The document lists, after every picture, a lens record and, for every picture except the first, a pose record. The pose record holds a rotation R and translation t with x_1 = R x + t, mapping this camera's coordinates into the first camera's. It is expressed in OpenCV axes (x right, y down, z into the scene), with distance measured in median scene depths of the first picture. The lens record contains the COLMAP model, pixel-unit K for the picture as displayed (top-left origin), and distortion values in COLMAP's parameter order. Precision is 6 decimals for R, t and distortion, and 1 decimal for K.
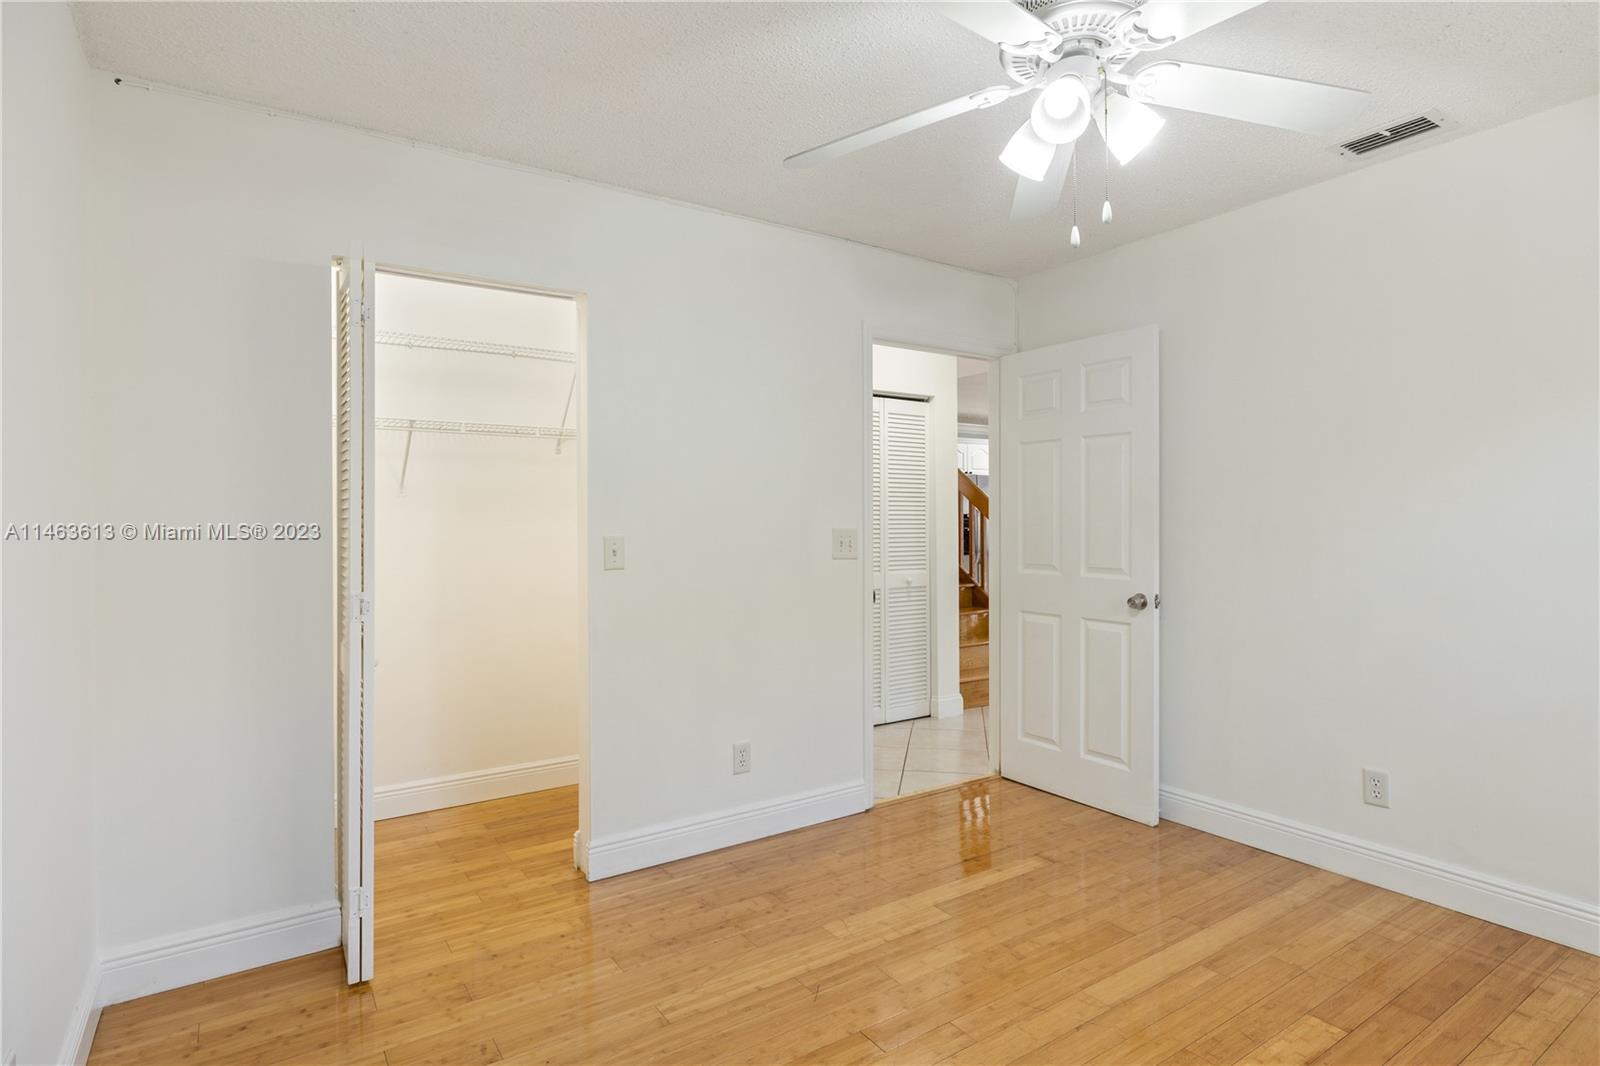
lens RADIAL K [[826.7, 0, 796.8], [0, 826.7, 518.1], [0, 0, 1]] dist [-0.001534, 0.000612]
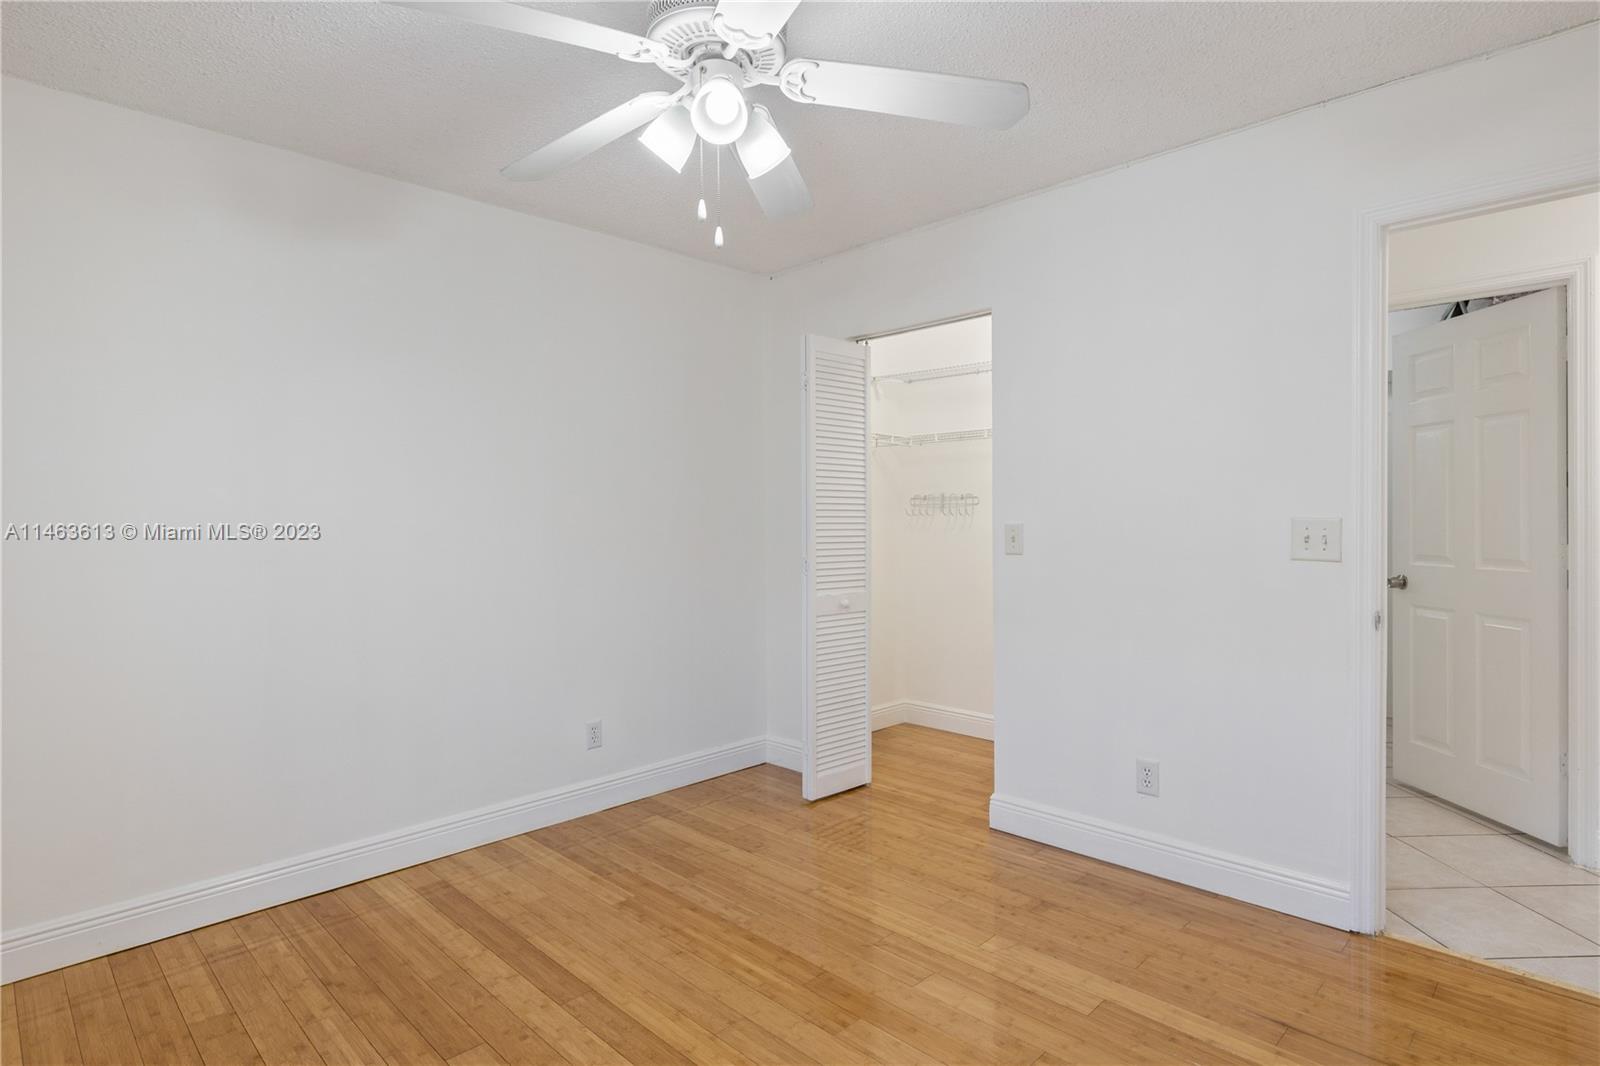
lens RADIAL K [[826.7, 0, 797.2], [0, 826.7, 525.1], [0, 0, 1]] dist [-0.001534, 0.000612]
pose [[0.196132, 0.016339, -0.980441, 0.804109], [0.021369, 0.999553, 0.020932, -0.005411], [0.980345, -0.025056, 0.195695, 0.525291]]
